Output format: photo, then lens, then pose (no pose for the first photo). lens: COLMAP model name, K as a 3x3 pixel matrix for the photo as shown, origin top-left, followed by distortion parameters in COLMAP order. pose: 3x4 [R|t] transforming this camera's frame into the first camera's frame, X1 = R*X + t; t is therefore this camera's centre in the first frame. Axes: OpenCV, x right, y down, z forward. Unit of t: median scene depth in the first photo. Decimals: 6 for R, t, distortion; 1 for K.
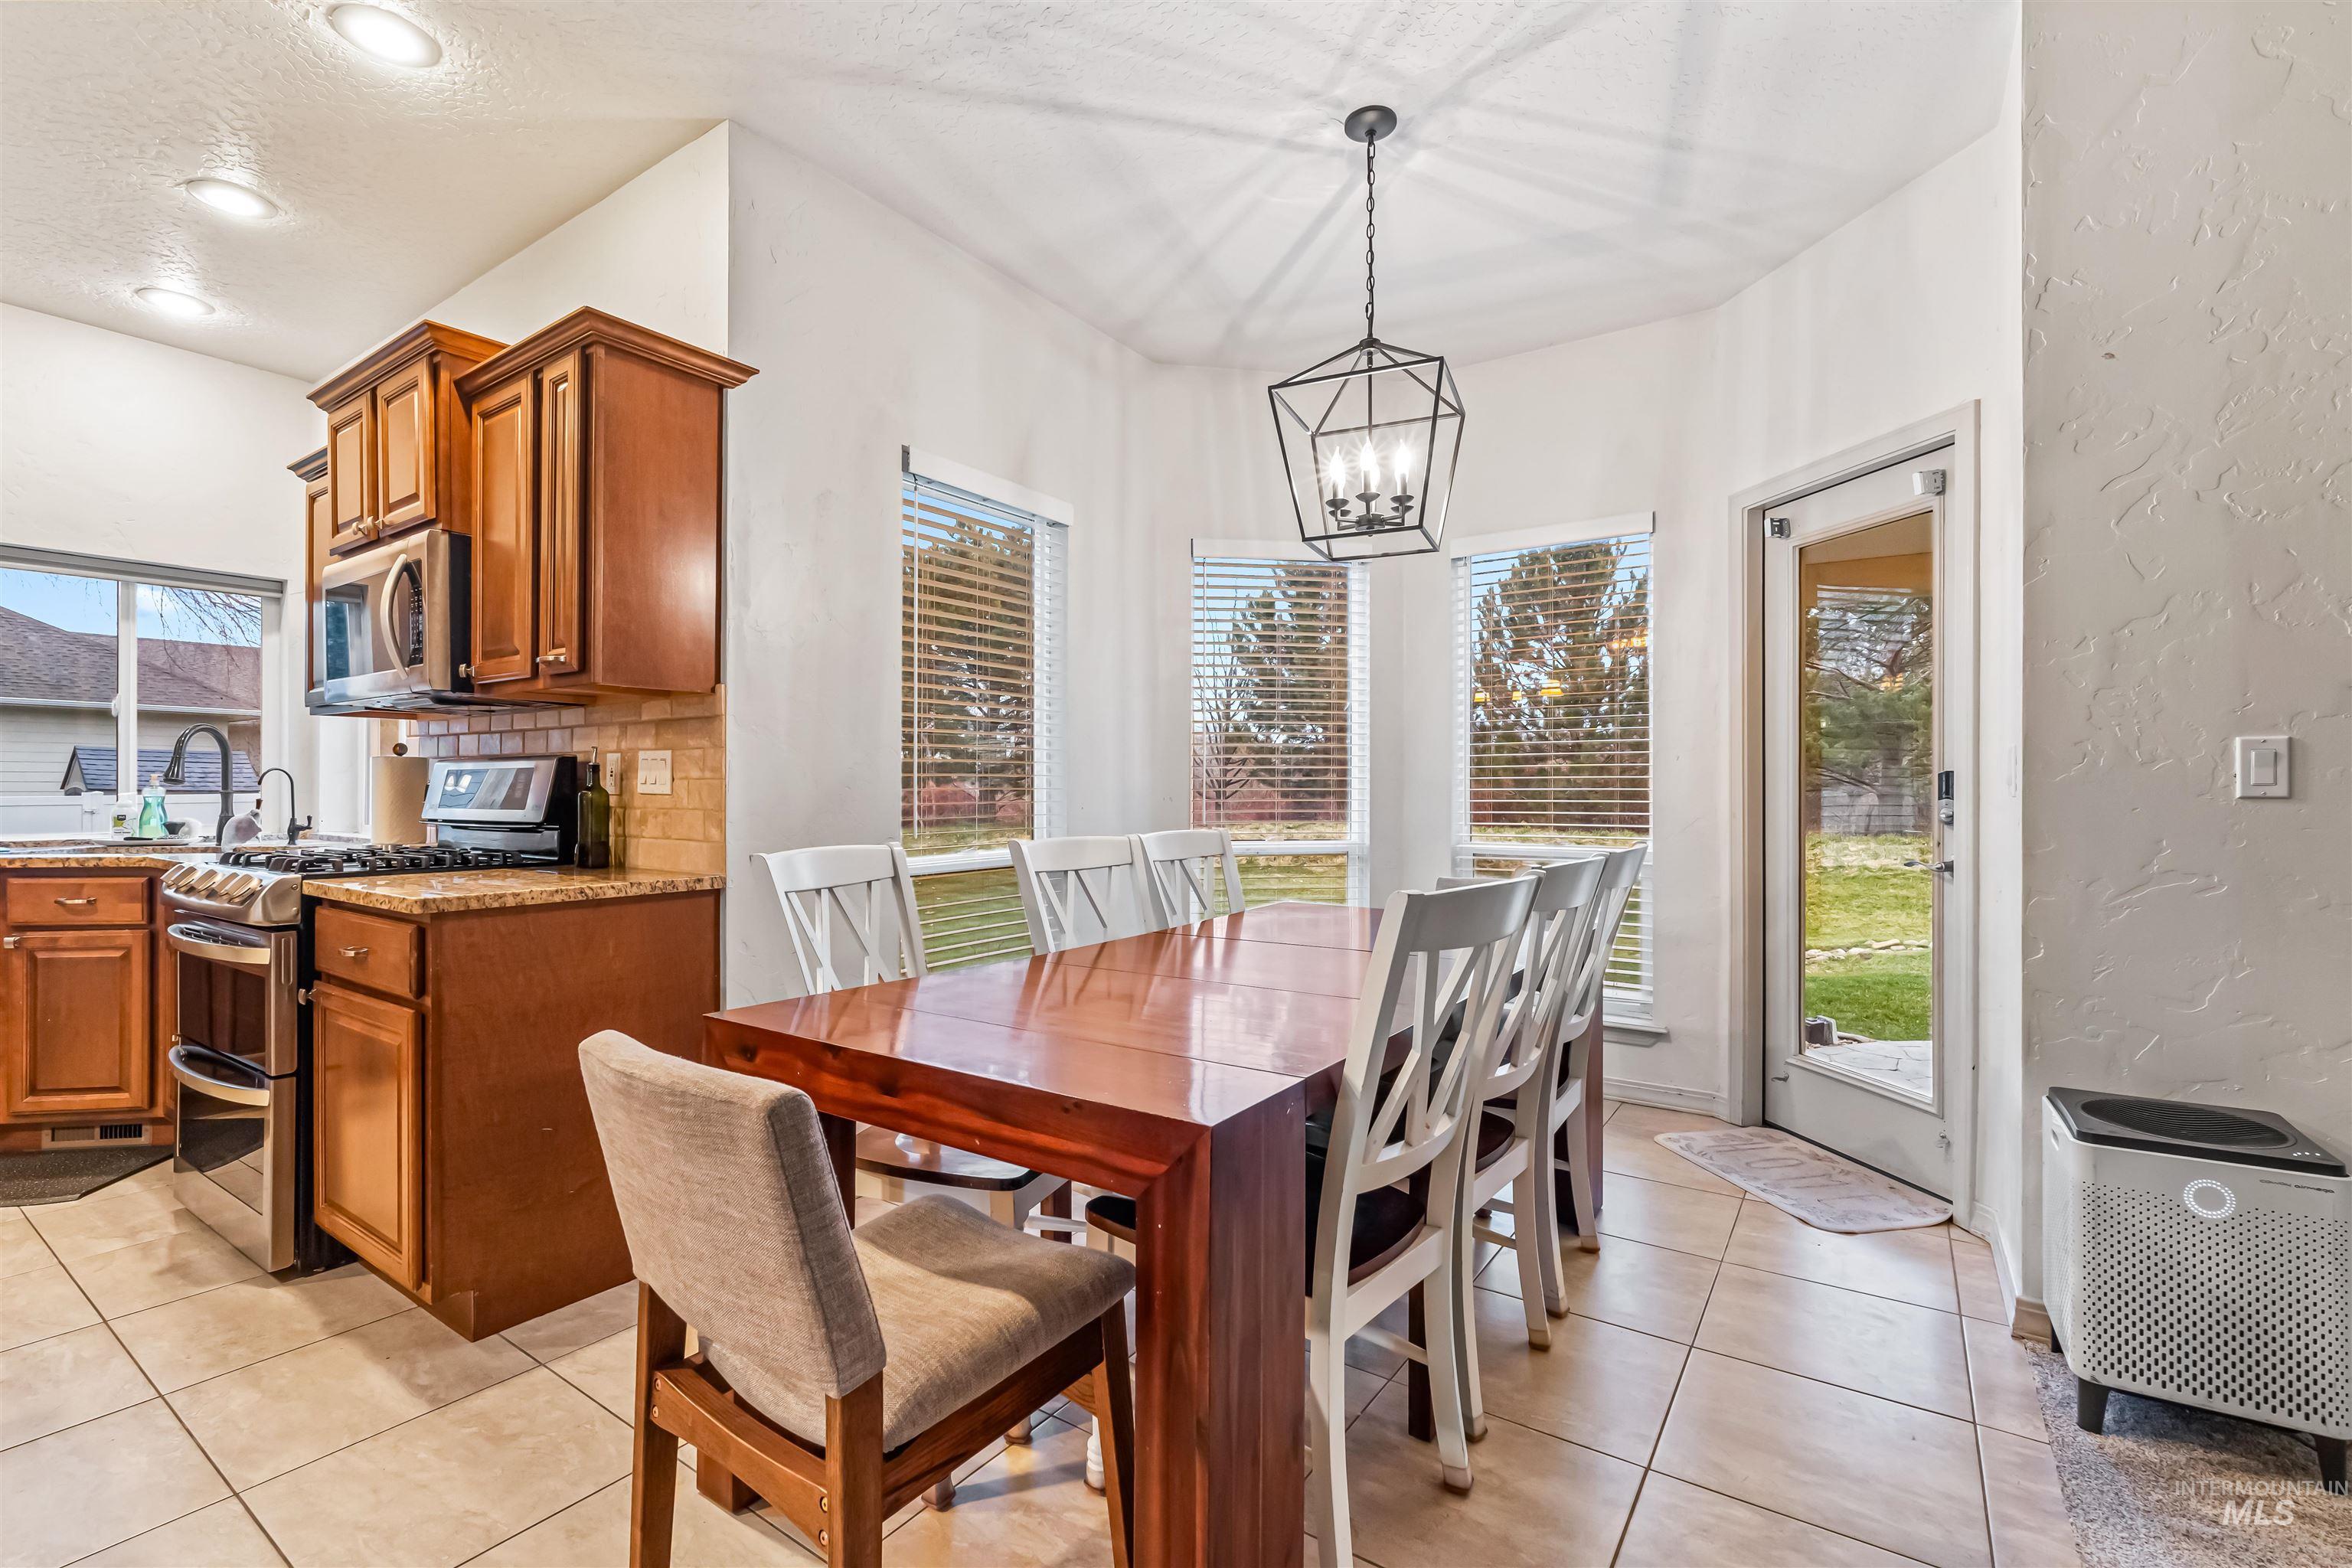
lens RADIAL K [[1042.0, 0, 1173.1], [0, 1042.0, 781.1], [0, 0, 1]] dist [-0.005491, 0.001117]
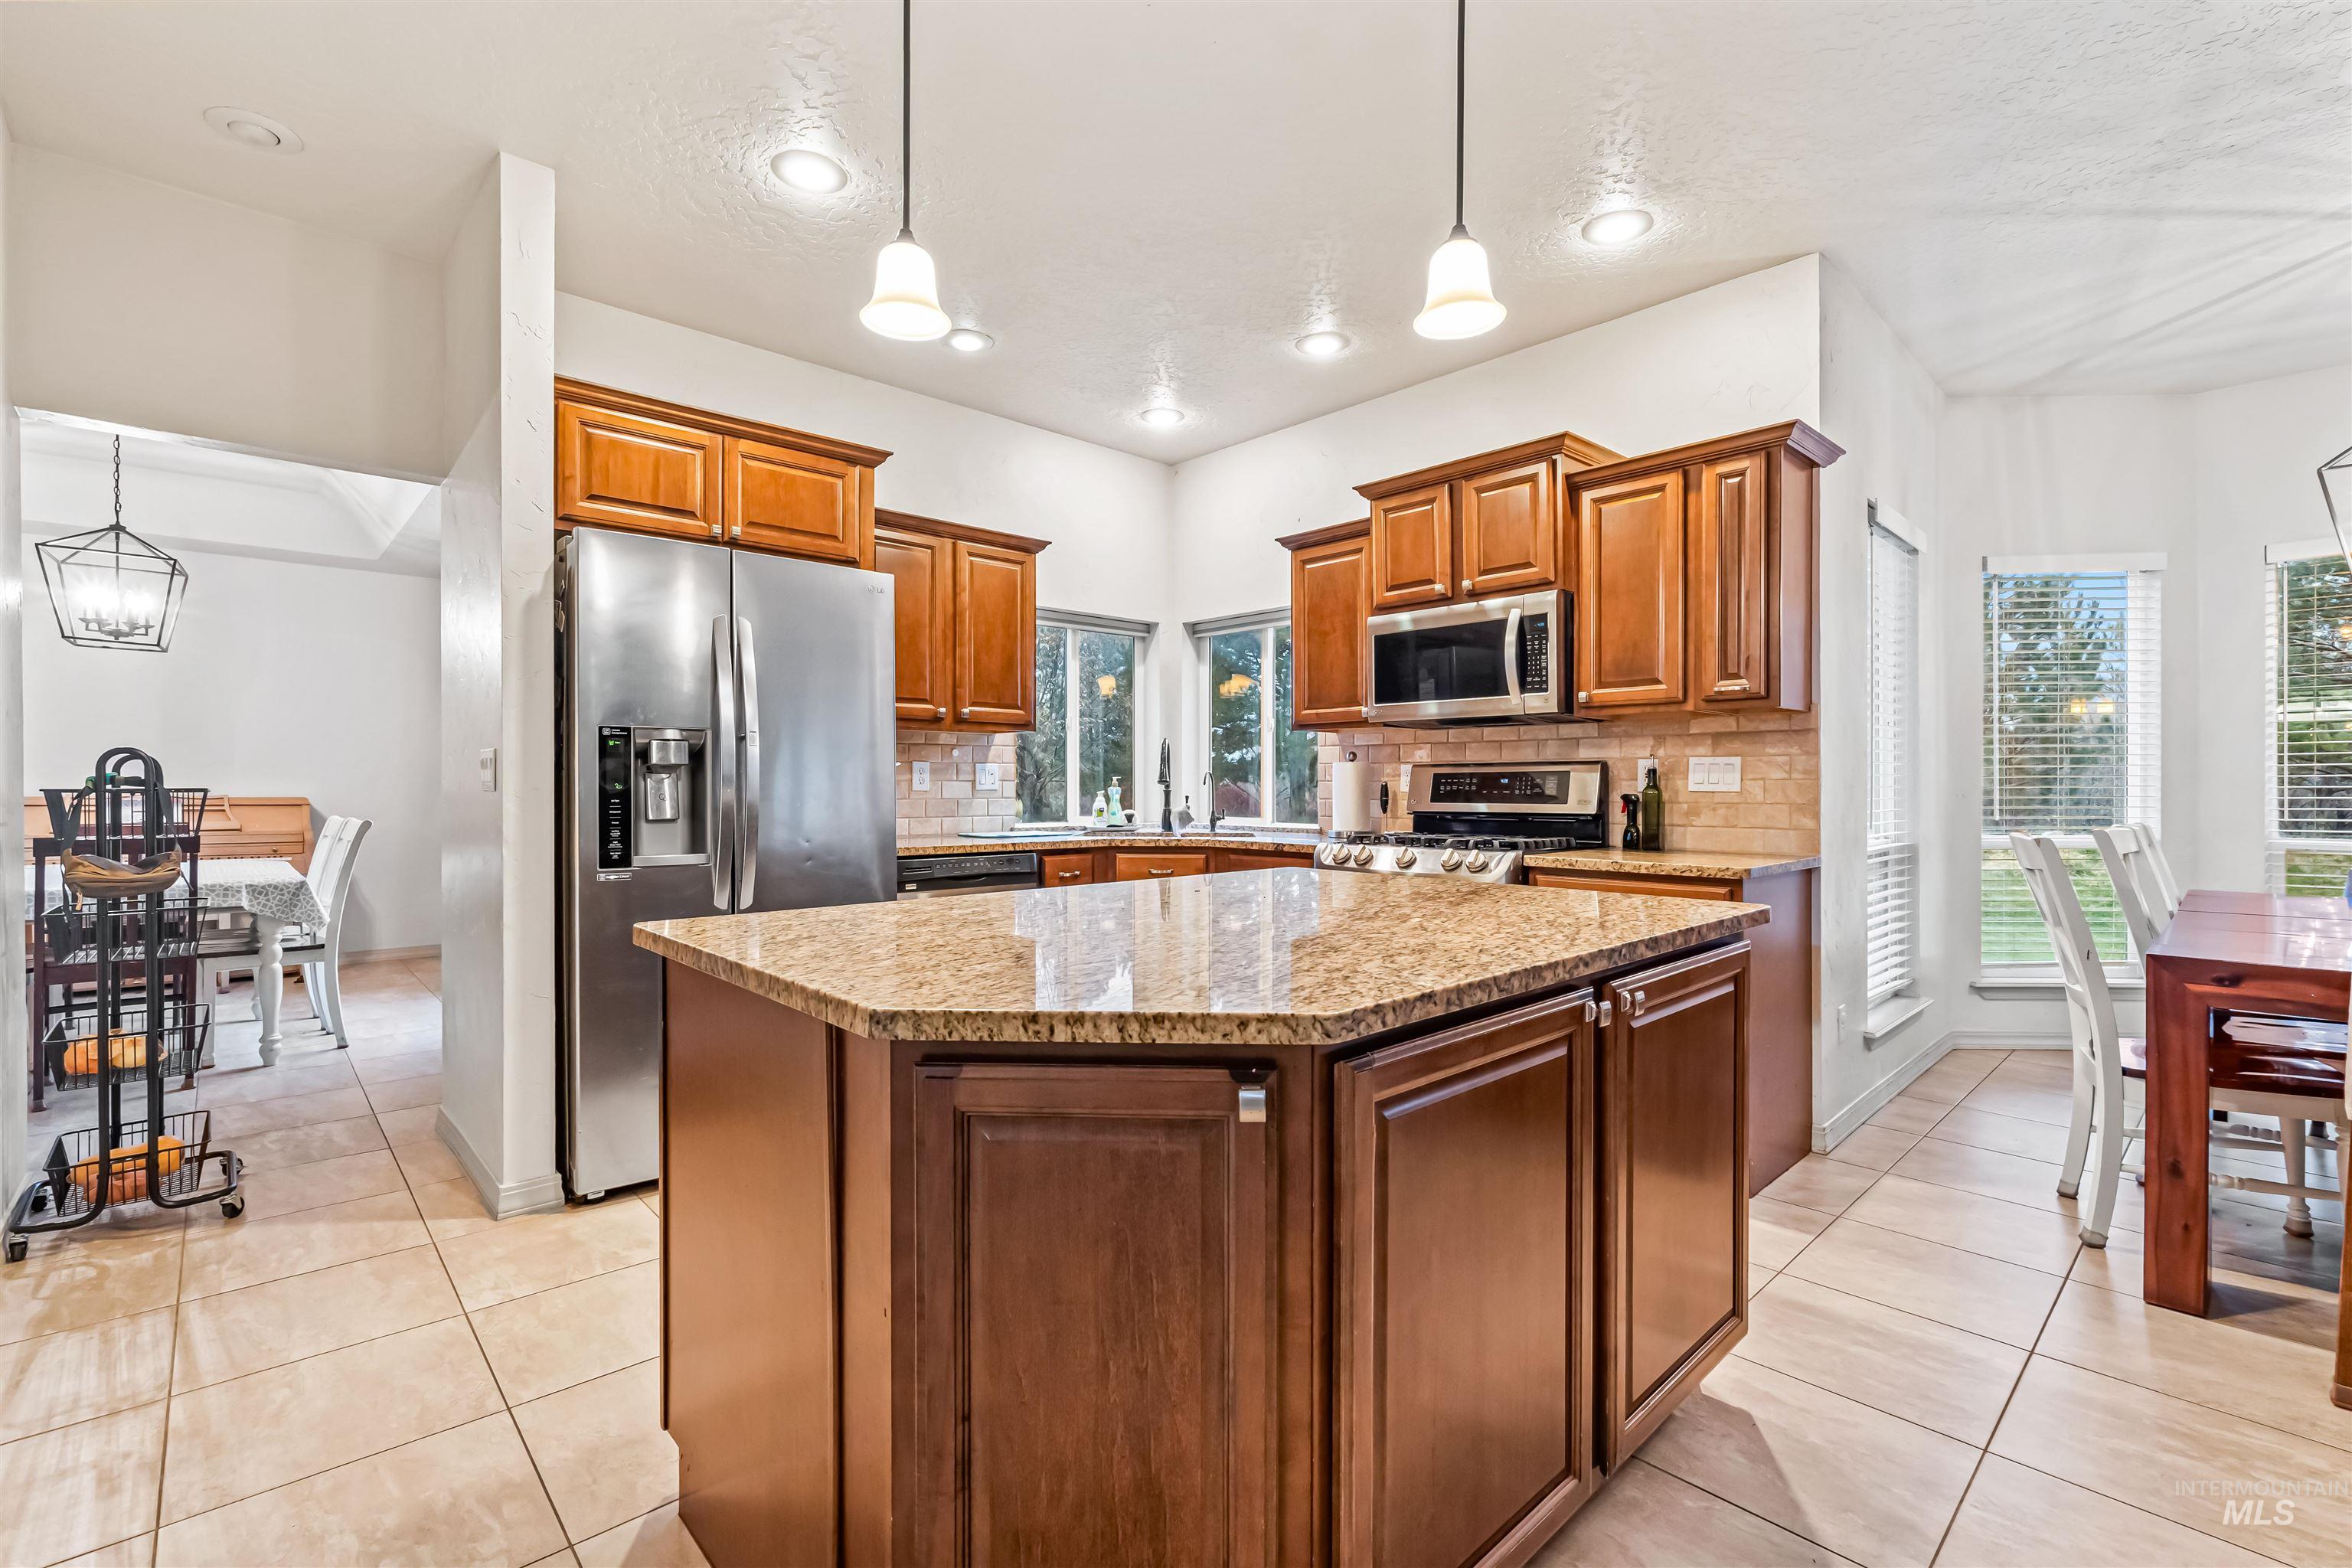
lens RADIAL K [[1042.0, 0, 1163.2], [0, 1042.0, 783.8], [0, 0, 1]] dist [-0.005491, 0.001117]
pose [[0.975571, -0.002069, -0.219675, -0.802058], [0.003032, 0.999987, 0.004044, -0.003671], [0.219664, -0.004611, 0.975565, -0.344398]]
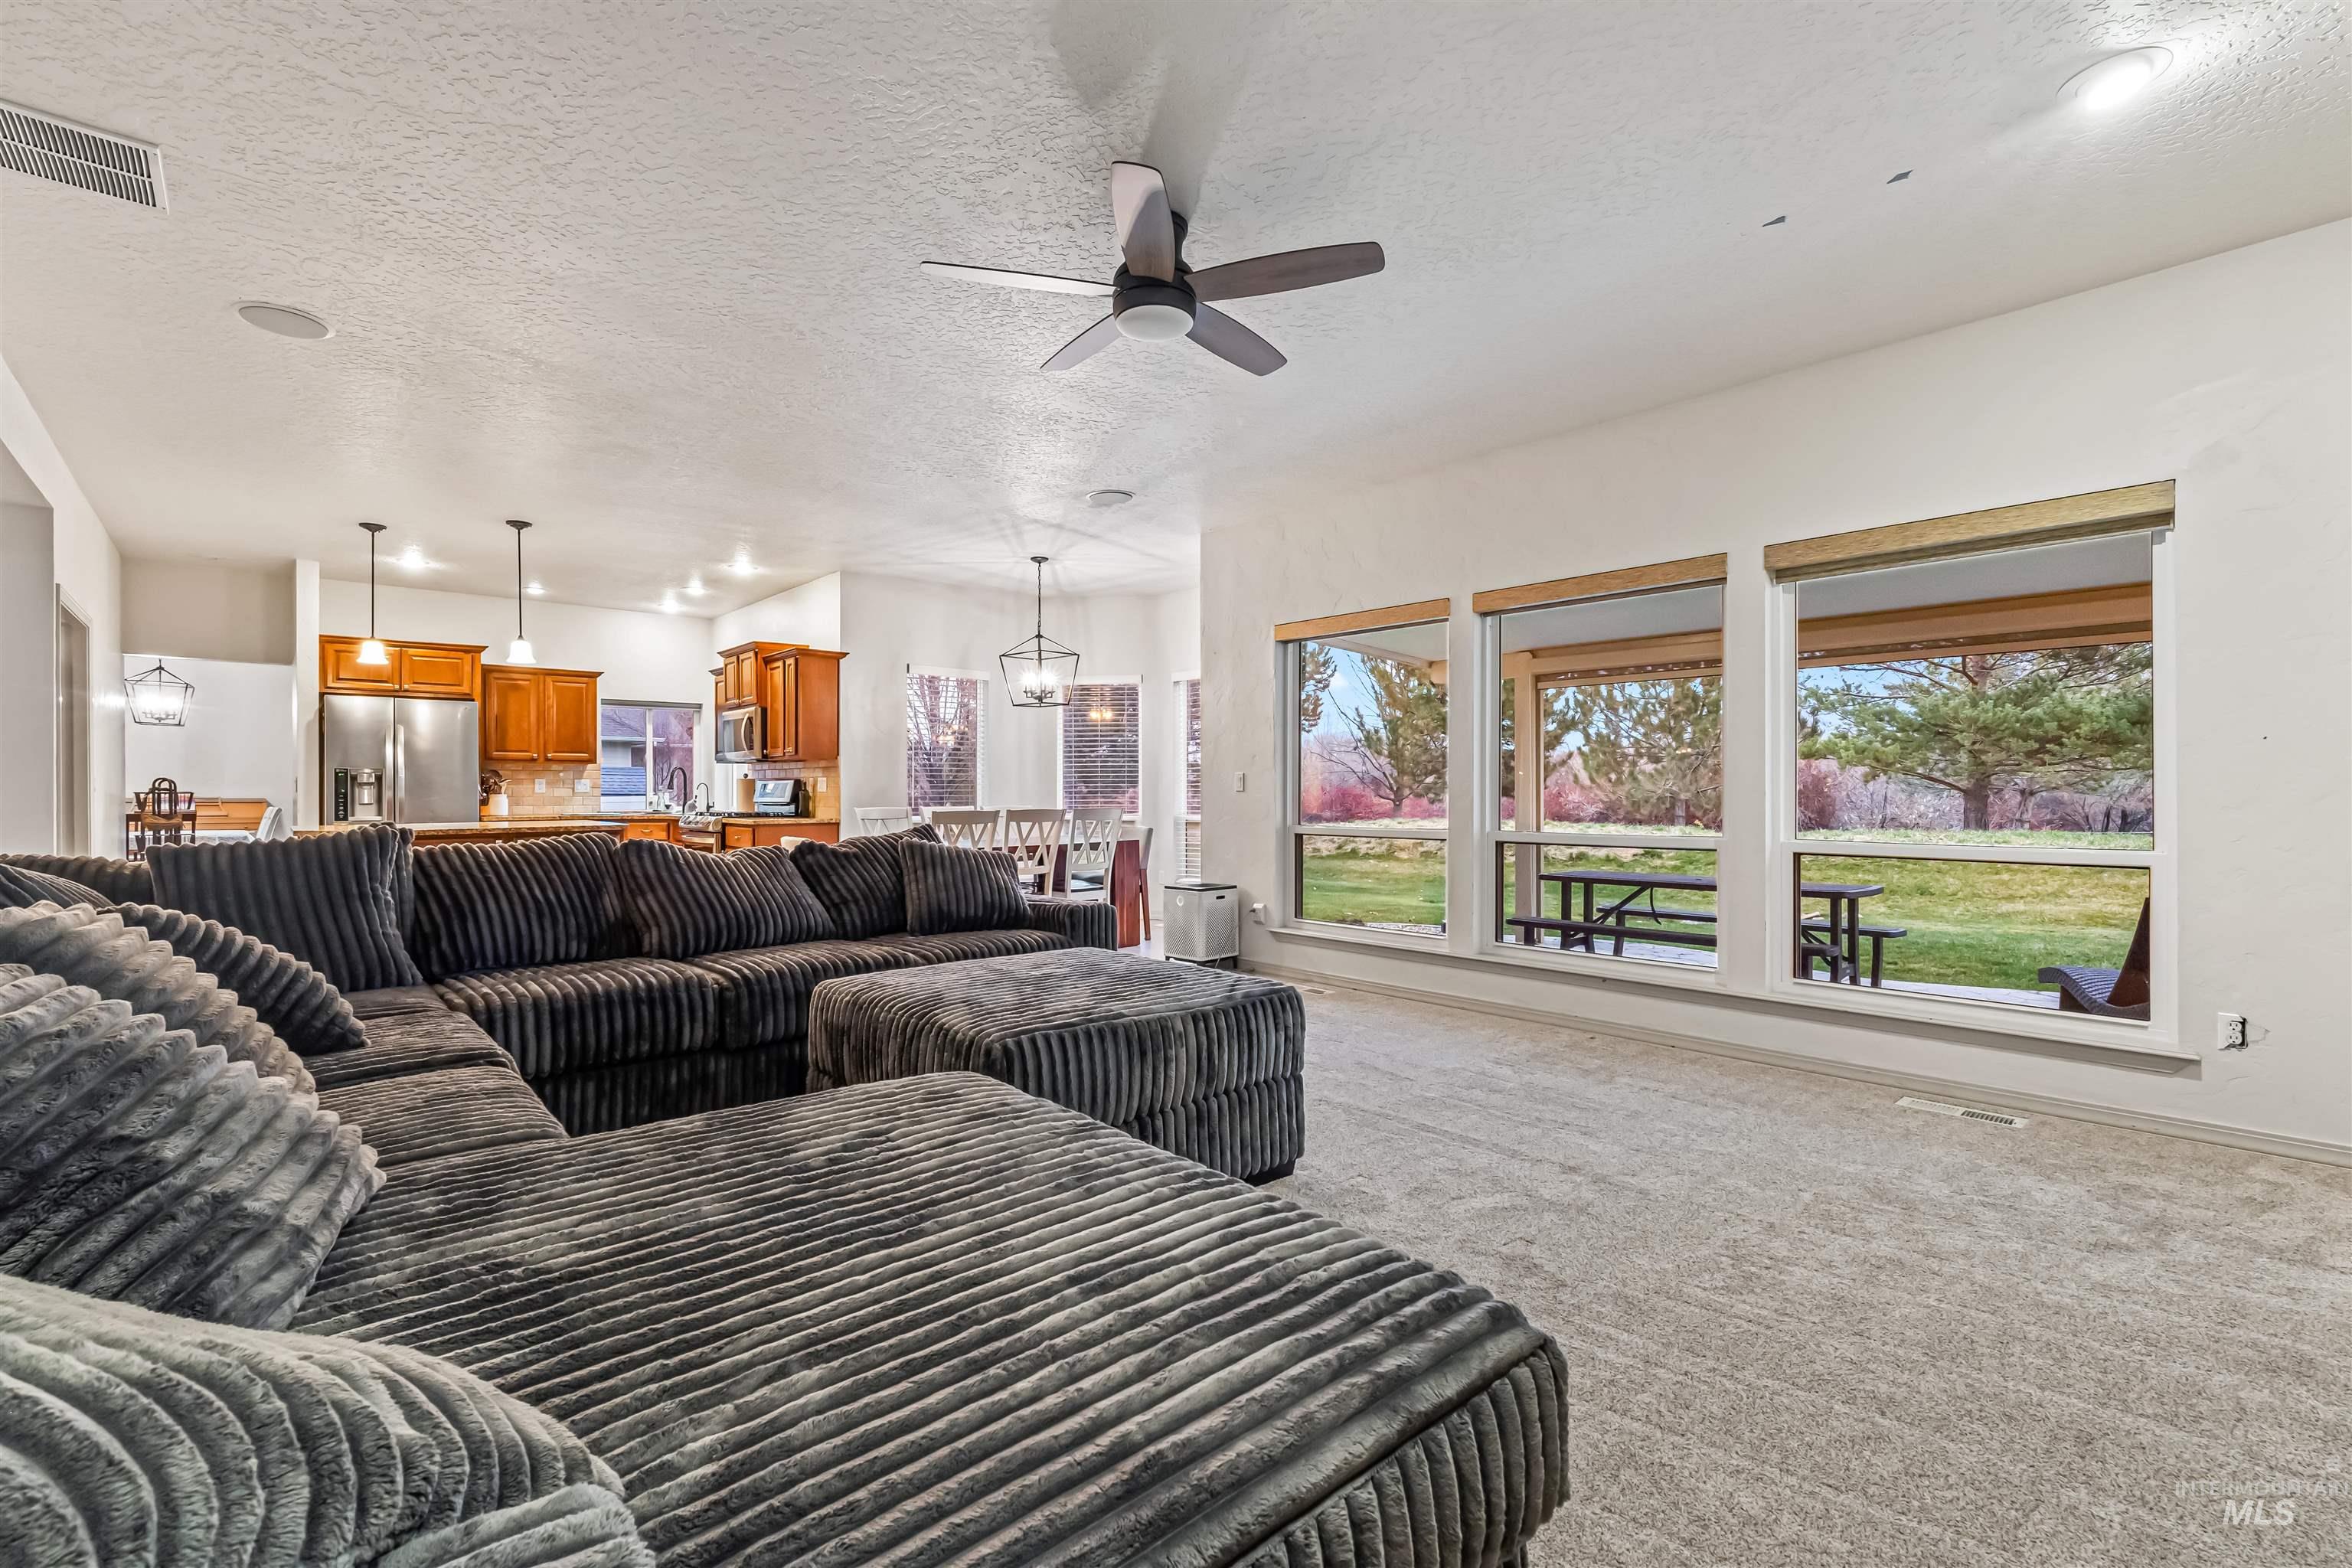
lens RADIAL K [[1042.0, 0, 1167.5], [0, 1042.0, 779.0], [0, 0, 1]] dist [-0.005491, 0.001117]
pose [[0.970830, -0.007139, -0.239663, 1.070814], [0.005927, 0.999966, -0.005777, -0.001670], [0.239696, 0.004188, 0.970839, -1.508756]]
